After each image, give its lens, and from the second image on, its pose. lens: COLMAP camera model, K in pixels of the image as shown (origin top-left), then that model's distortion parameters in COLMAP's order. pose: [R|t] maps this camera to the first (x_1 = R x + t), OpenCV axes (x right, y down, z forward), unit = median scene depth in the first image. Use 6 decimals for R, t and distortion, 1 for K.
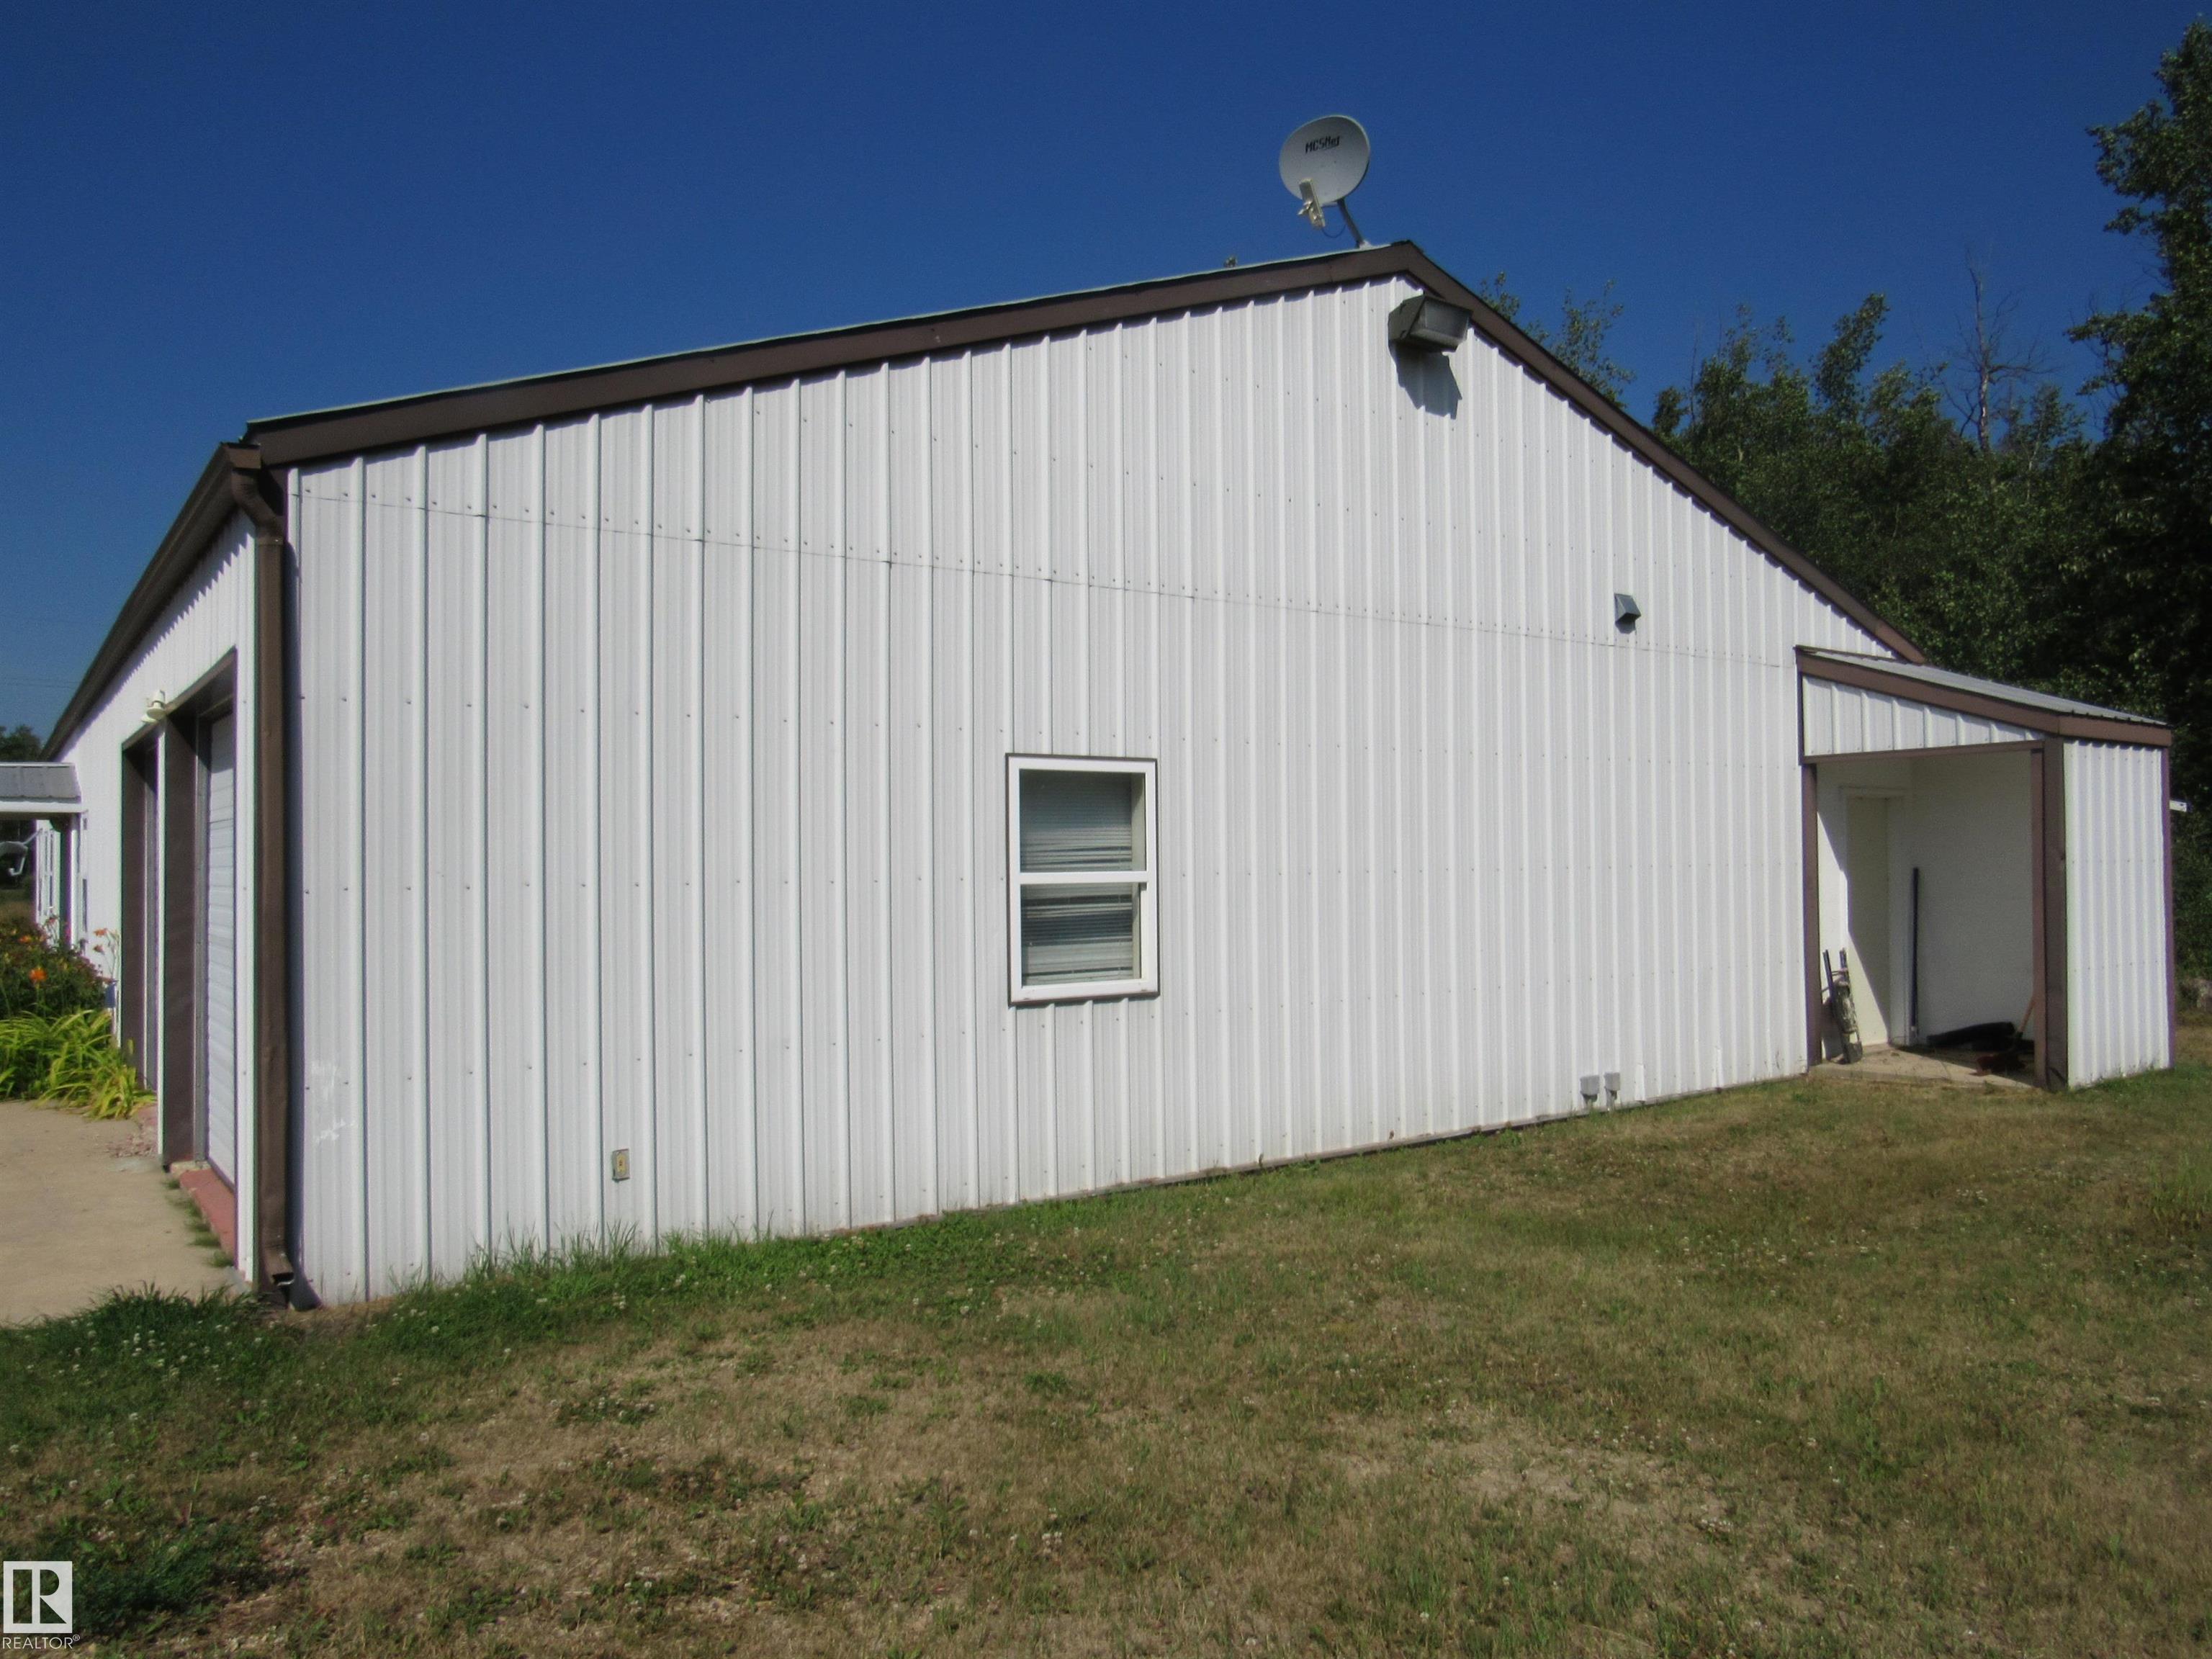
lens RADIAL K [[1581.4, 0, 1107.0], [0, 1581.4, 832.1], [0, 0, 1]] dist [0.025002, -0.000529]
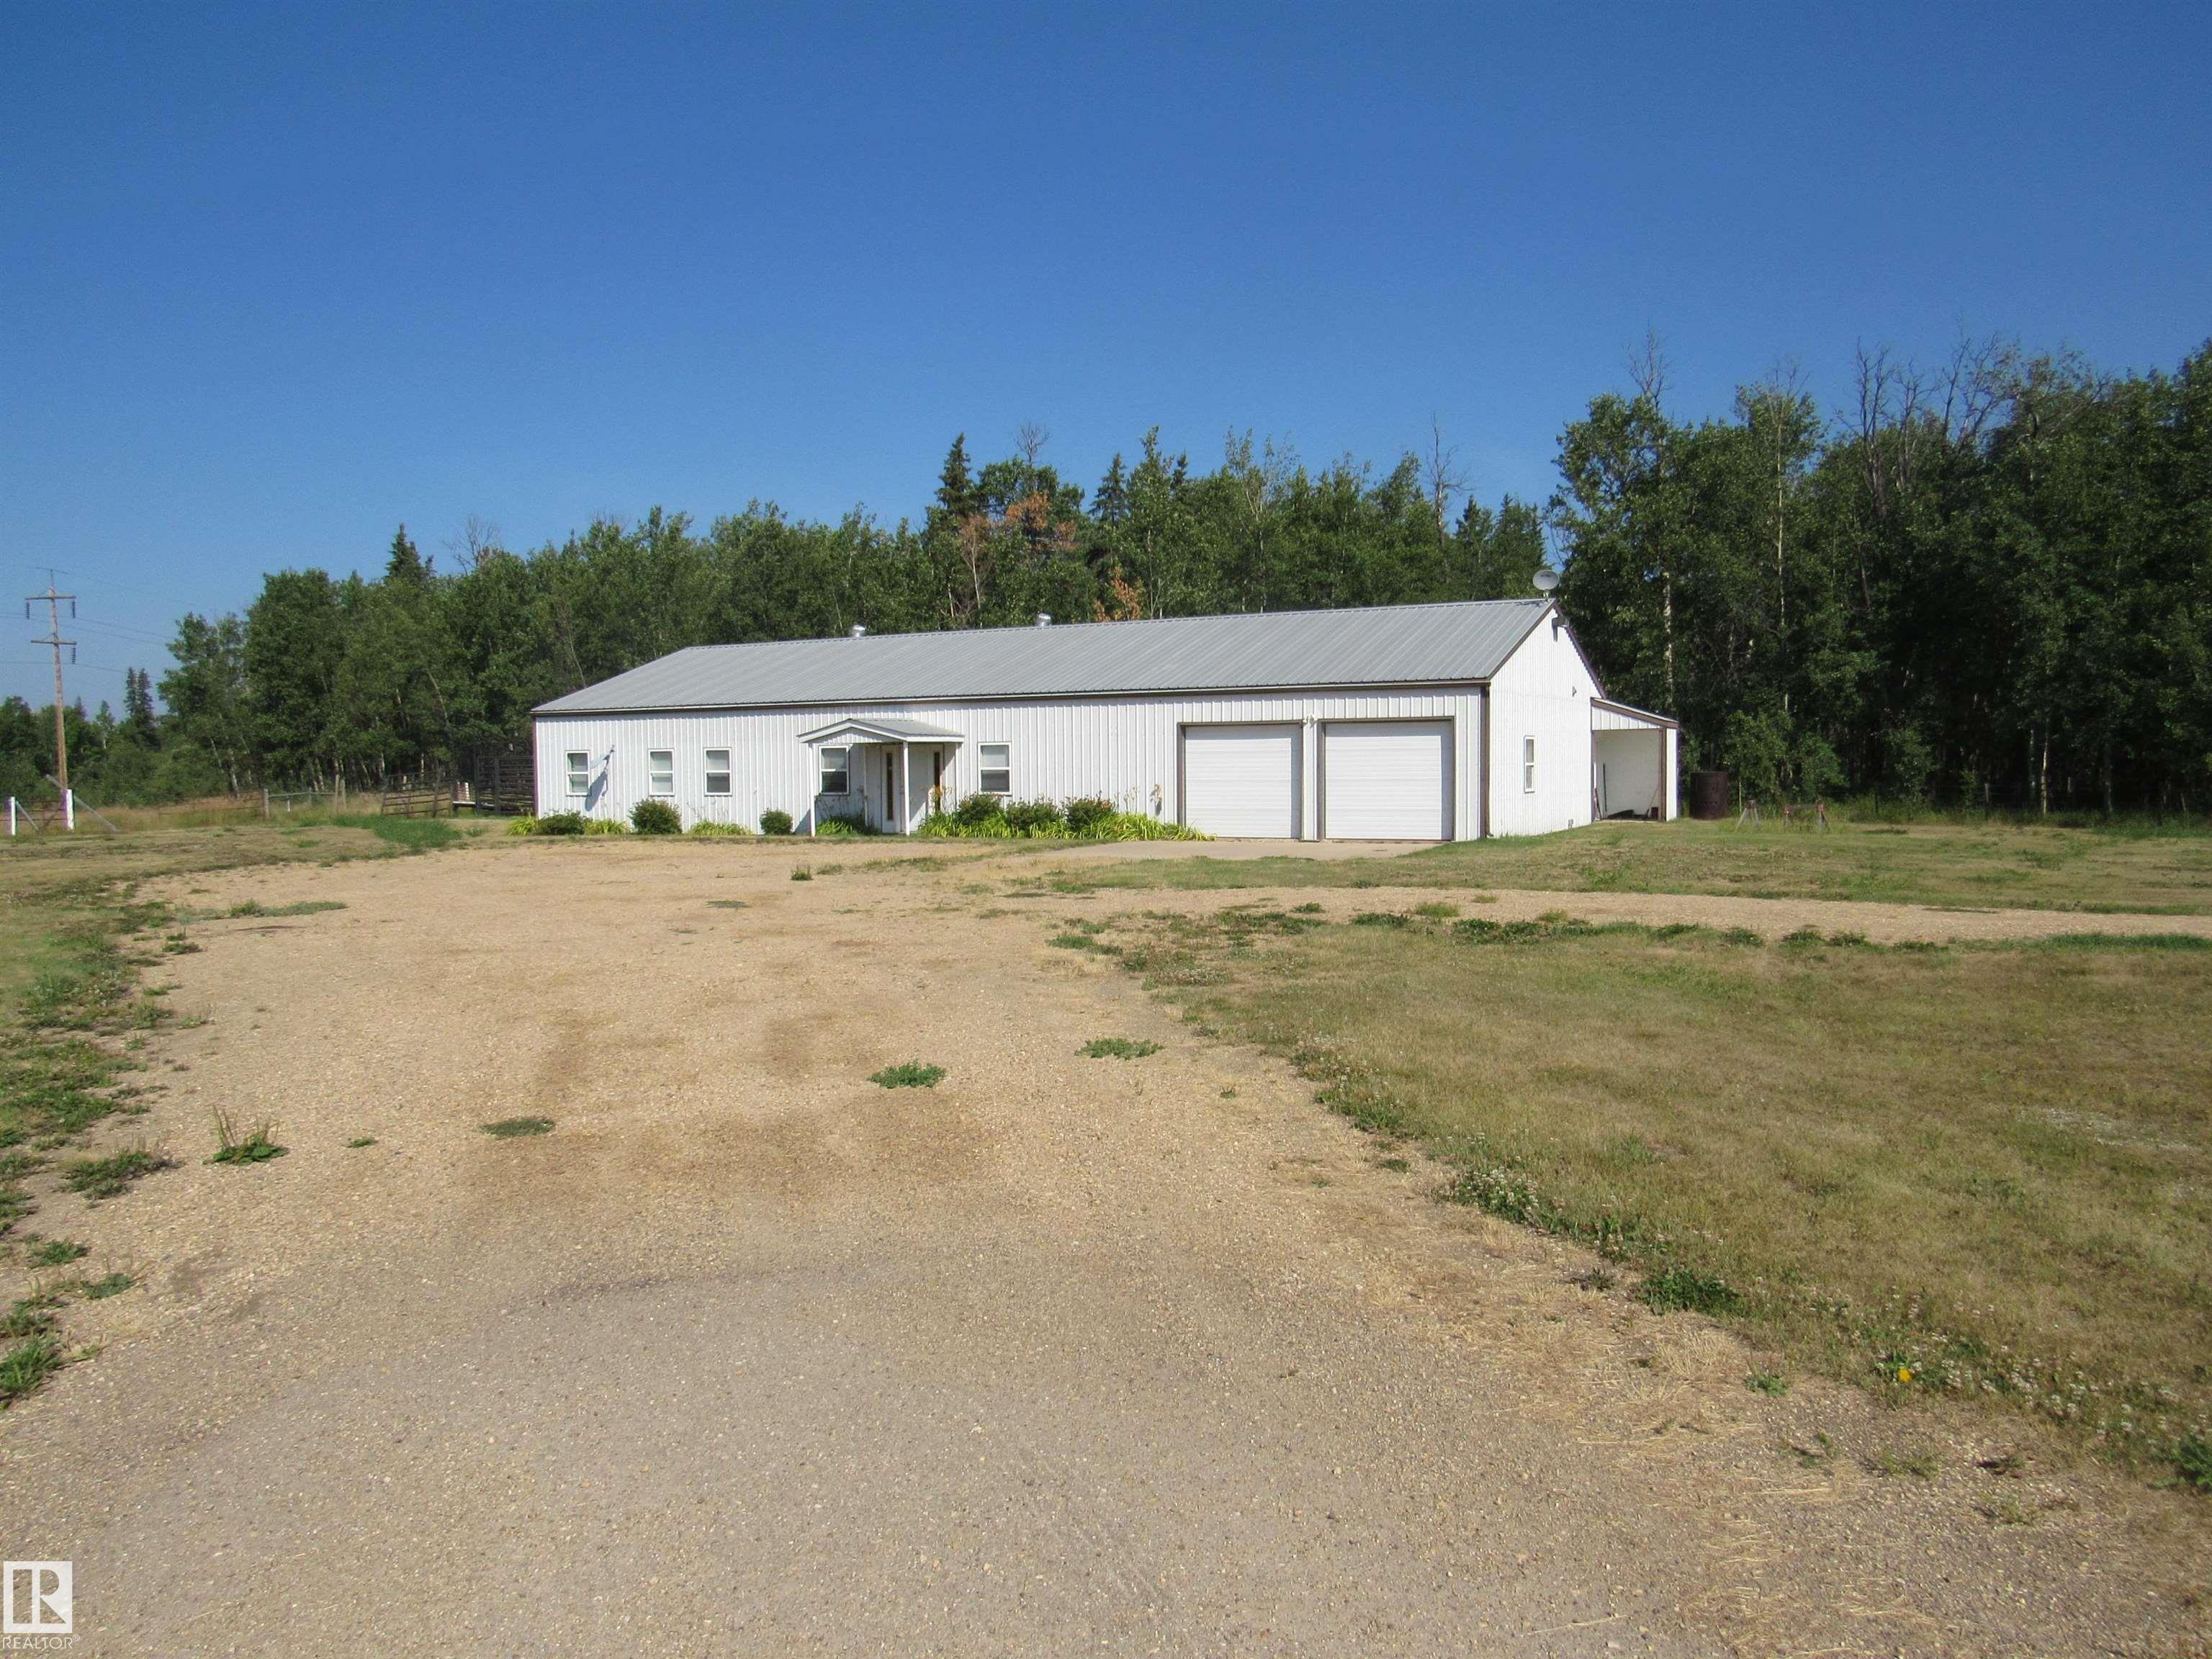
lens RADIAL K [[1581.4, 0, 1105.0], [0, 1581.4, 820.7], [0, 0, 1]] dist [0.025002, -0.000529]
pose [[0.904324, -0.019149, 0.426416, -2.133313], [-0.002169, 0.998774, 0.049452, -0.020720], [-0.426840, -0.045646, 0.903174, -1.771968]]
